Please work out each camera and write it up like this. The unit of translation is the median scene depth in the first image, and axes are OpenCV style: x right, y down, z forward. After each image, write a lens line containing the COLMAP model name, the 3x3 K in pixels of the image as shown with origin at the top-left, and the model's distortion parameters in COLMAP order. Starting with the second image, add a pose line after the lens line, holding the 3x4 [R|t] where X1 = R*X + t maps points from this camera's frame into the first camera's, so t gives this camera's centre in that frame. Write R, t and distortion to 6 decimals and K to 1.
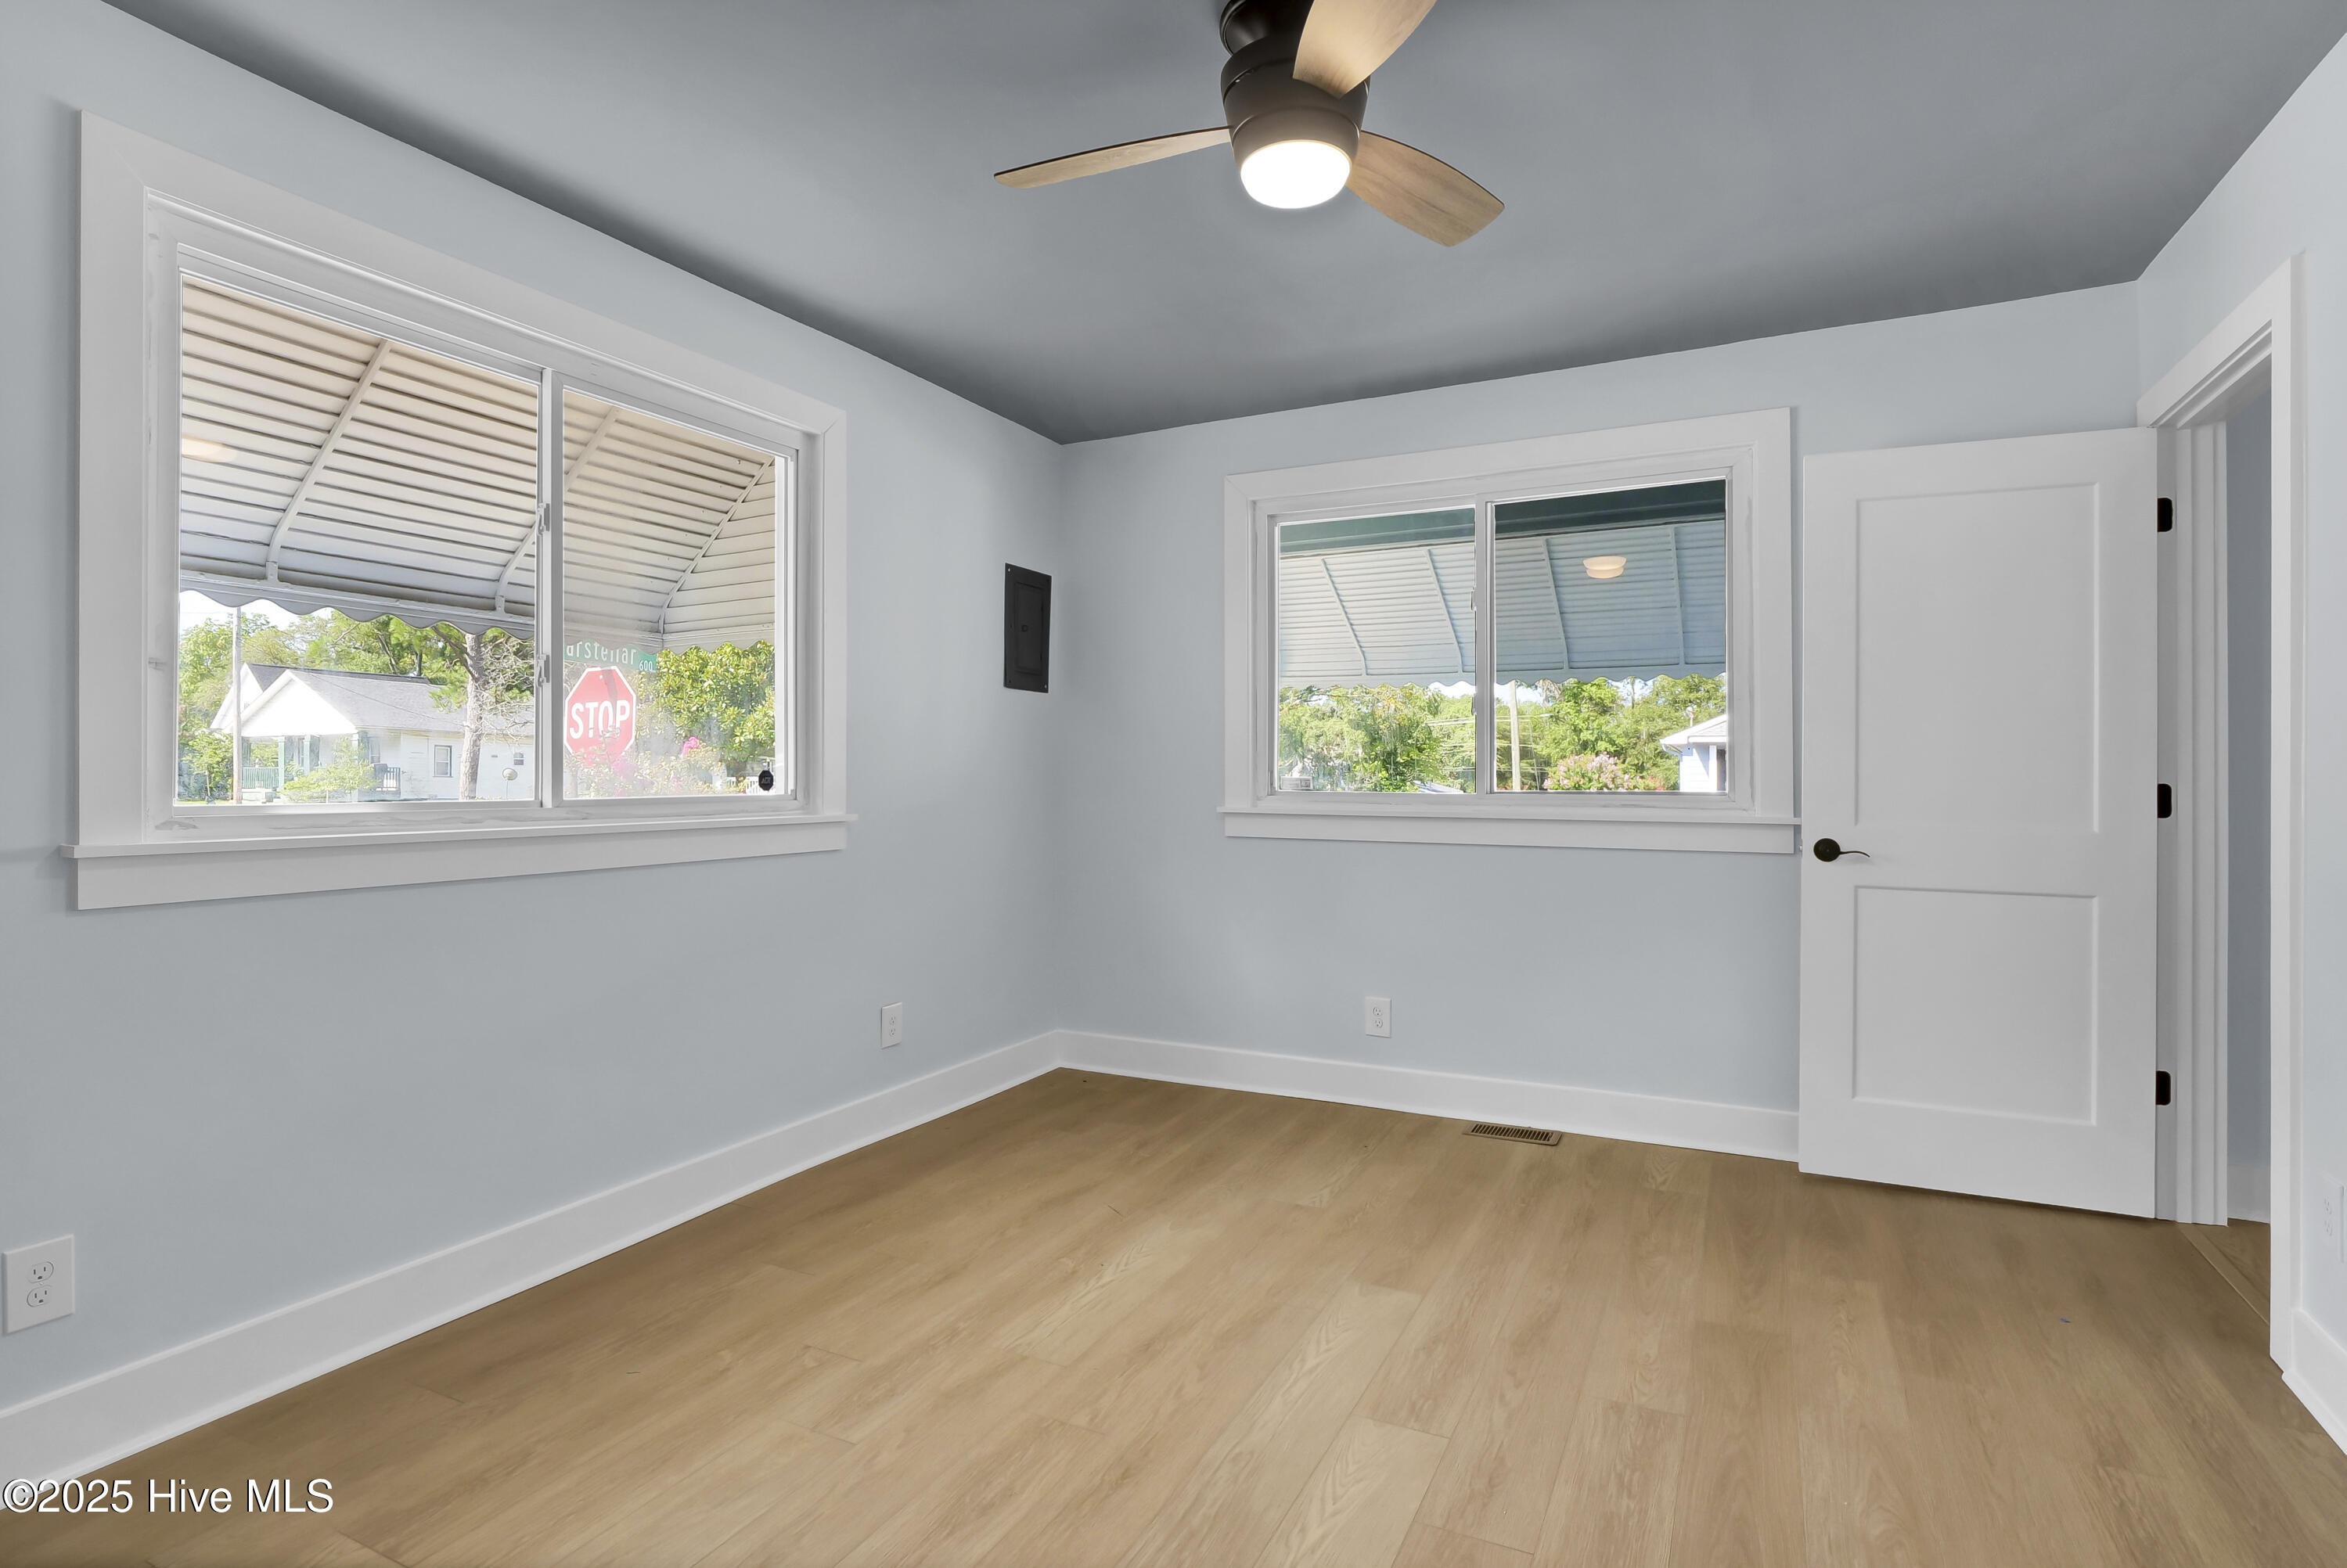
lens RADIAL K [[1169.5, 0, 1172.0], [0, 1169.5, 749.5], [0, 0, 1]] dist [-0.006270, -0.001407]
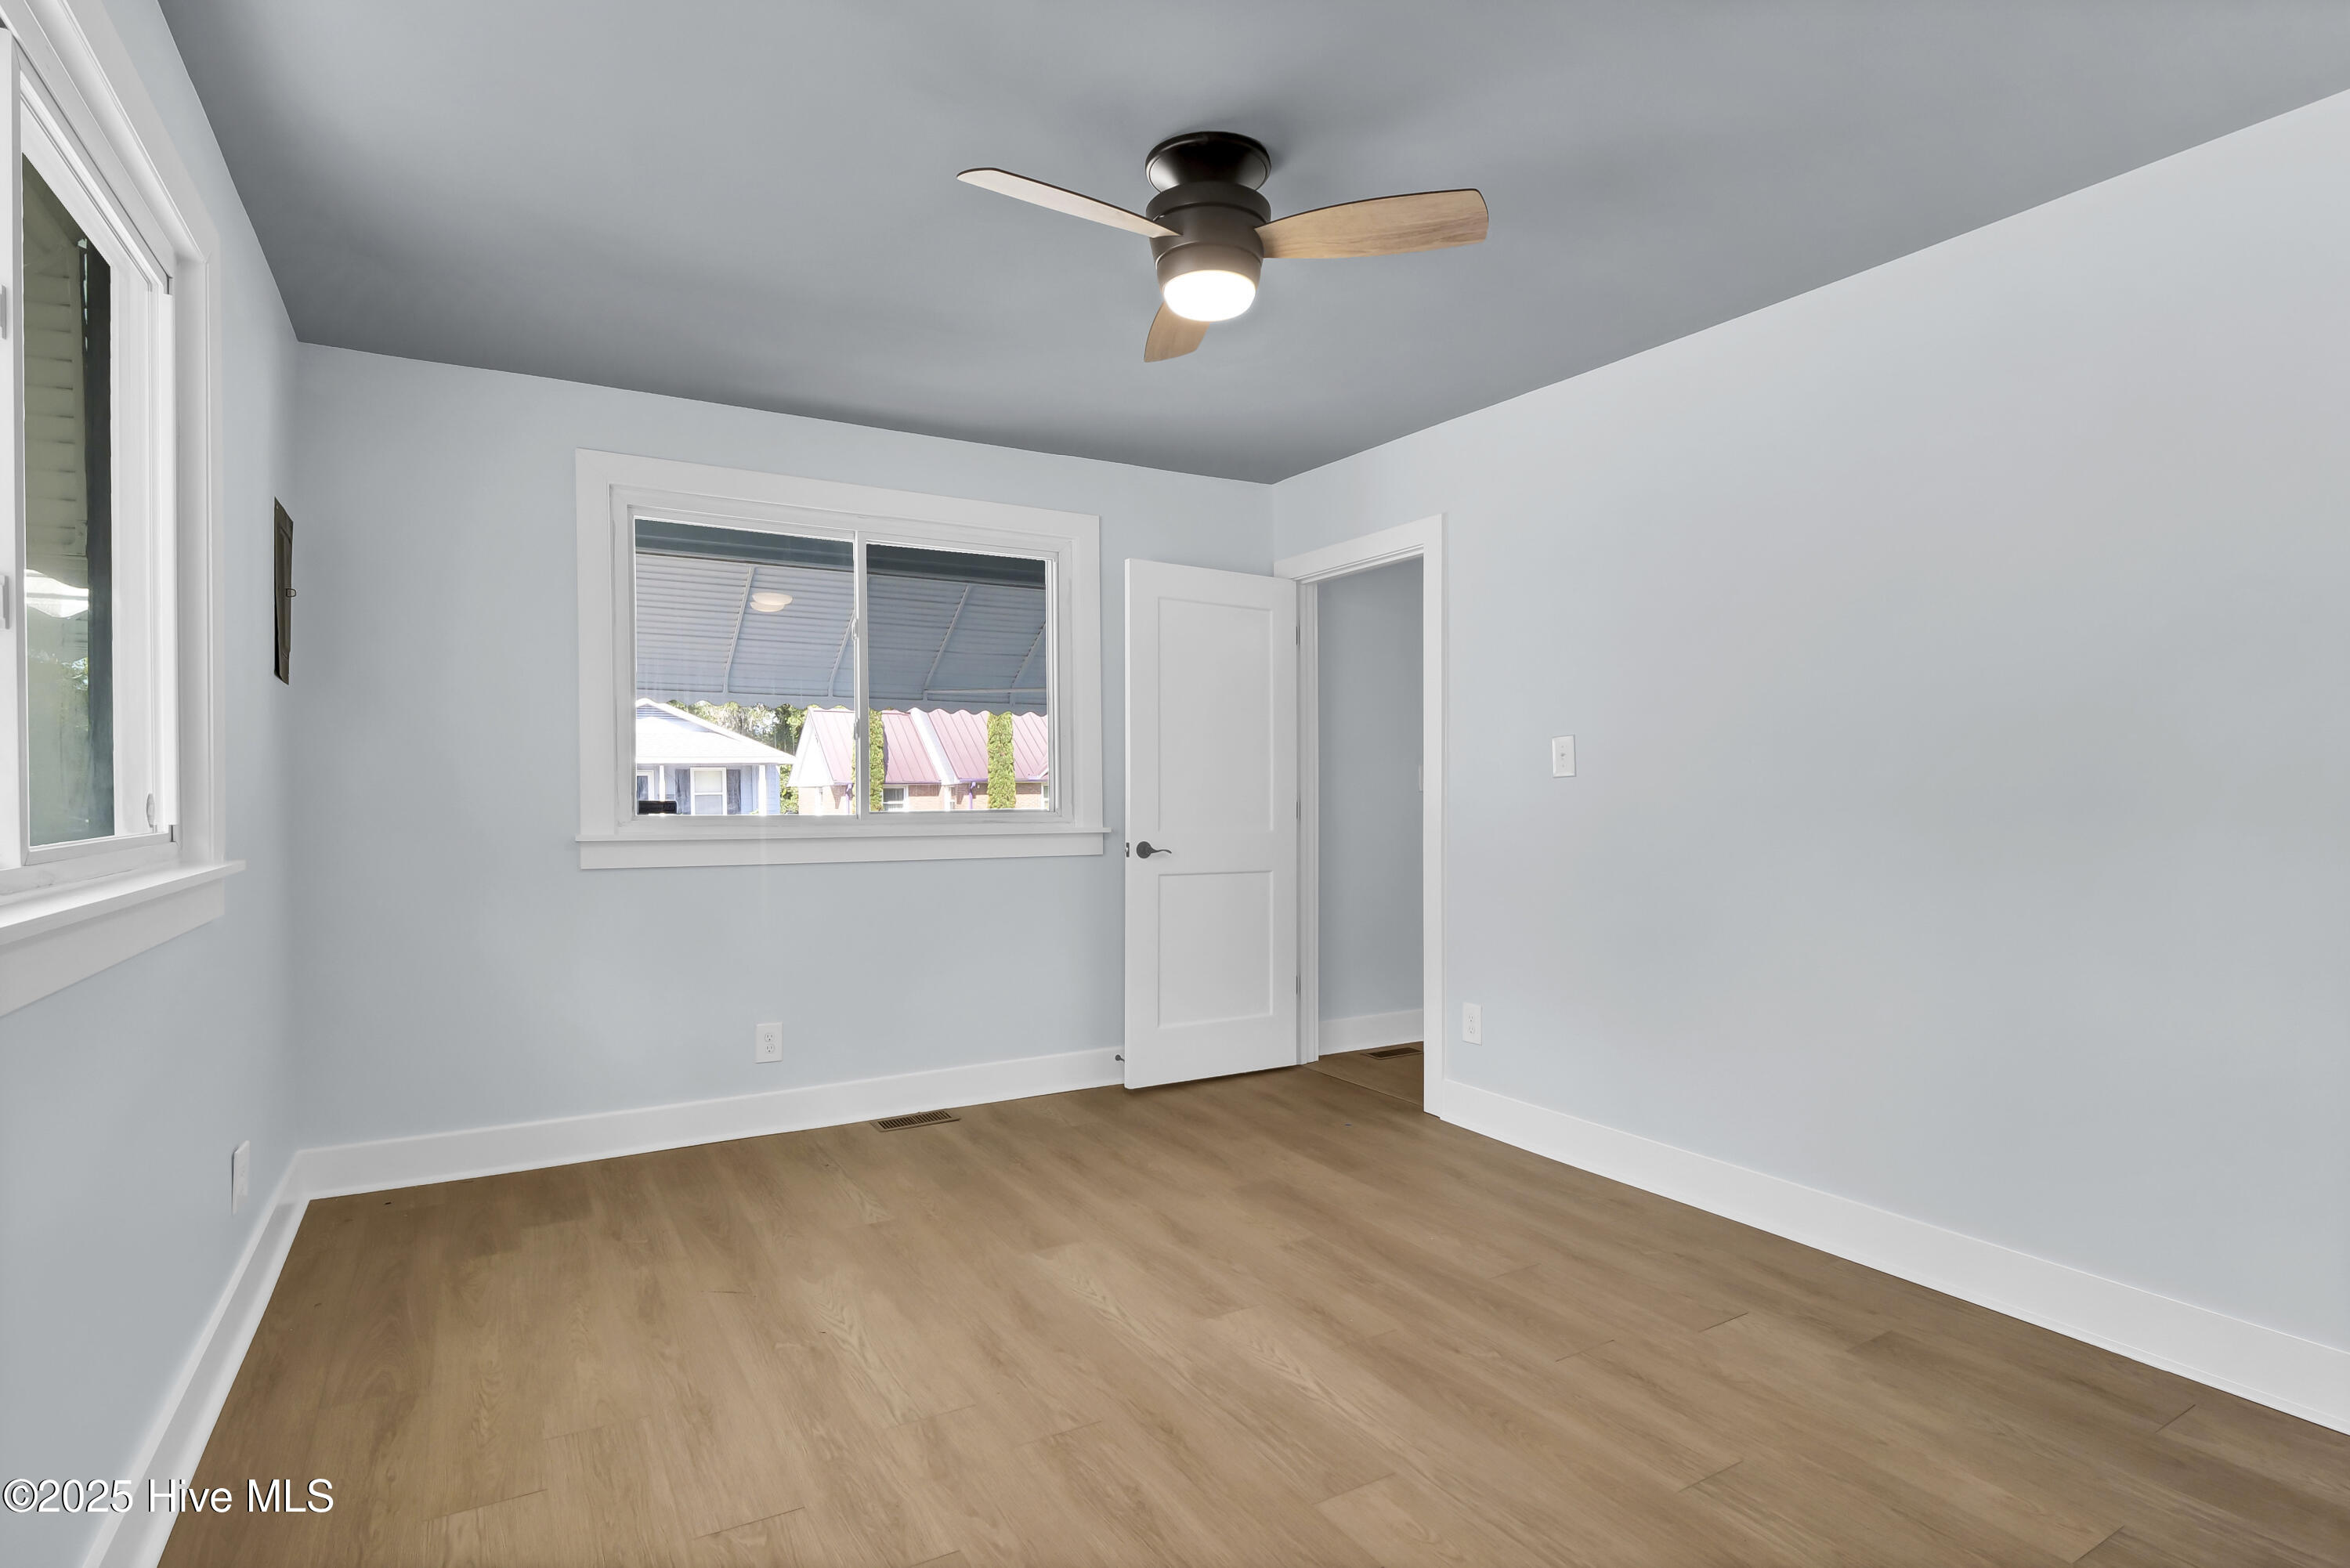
lens RADIAL K [[1155.2, 0, 1149.3], [0, 1155.2, 774.5], [0, 0, 1]] dist [0.003095, -0.013235]
pose [[0.558335, 0.011443, 0.829537, -0.615143], [-0.014246, 0.999890, -0.004204, 0.003989], [-0.829493, -0.009470, 0.558436, 0.262203]]
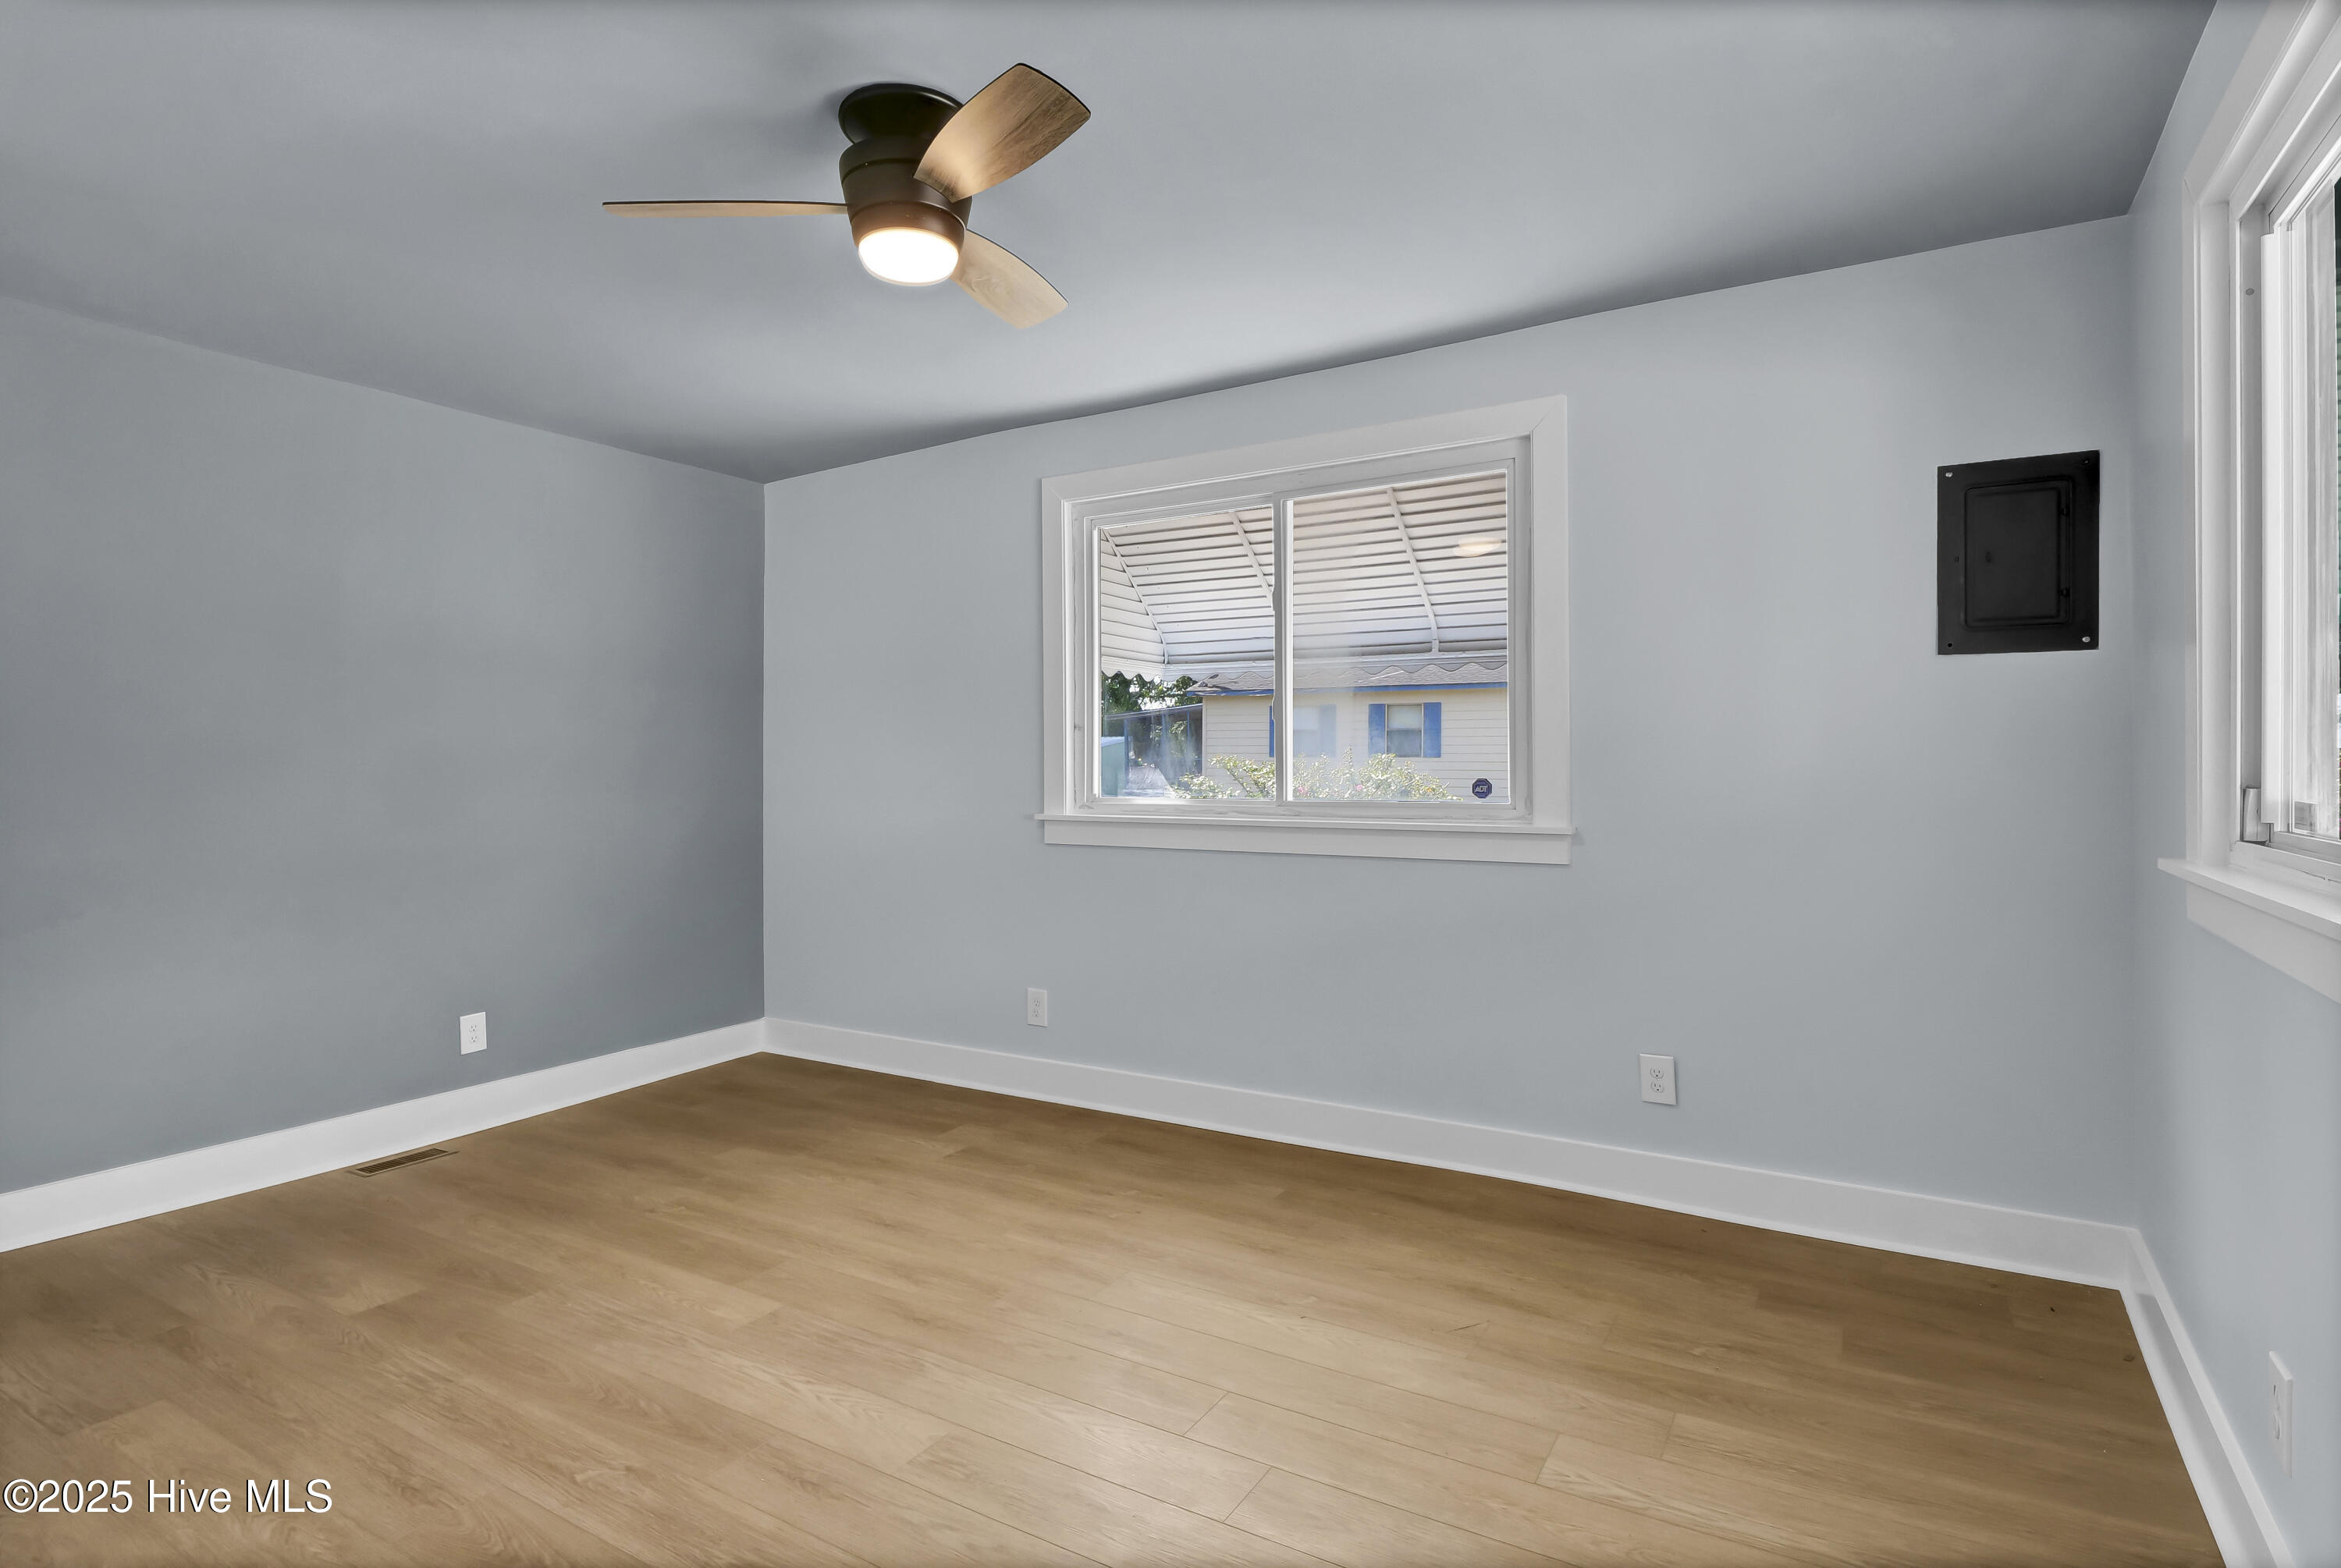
lens RADIAL K [[1216.0, 0, 1170.5], [0, 1216.0, 784.0], [0, 0, 1]] dist [-0.005254, -0.000819]
pose [[-0.080987, 0.011371, -0.996650, 0.827366], [0.020252, 0.999747, 0.009761, 0.006472], [0.996509, -0.019394, -0.081197, 0.898312]]
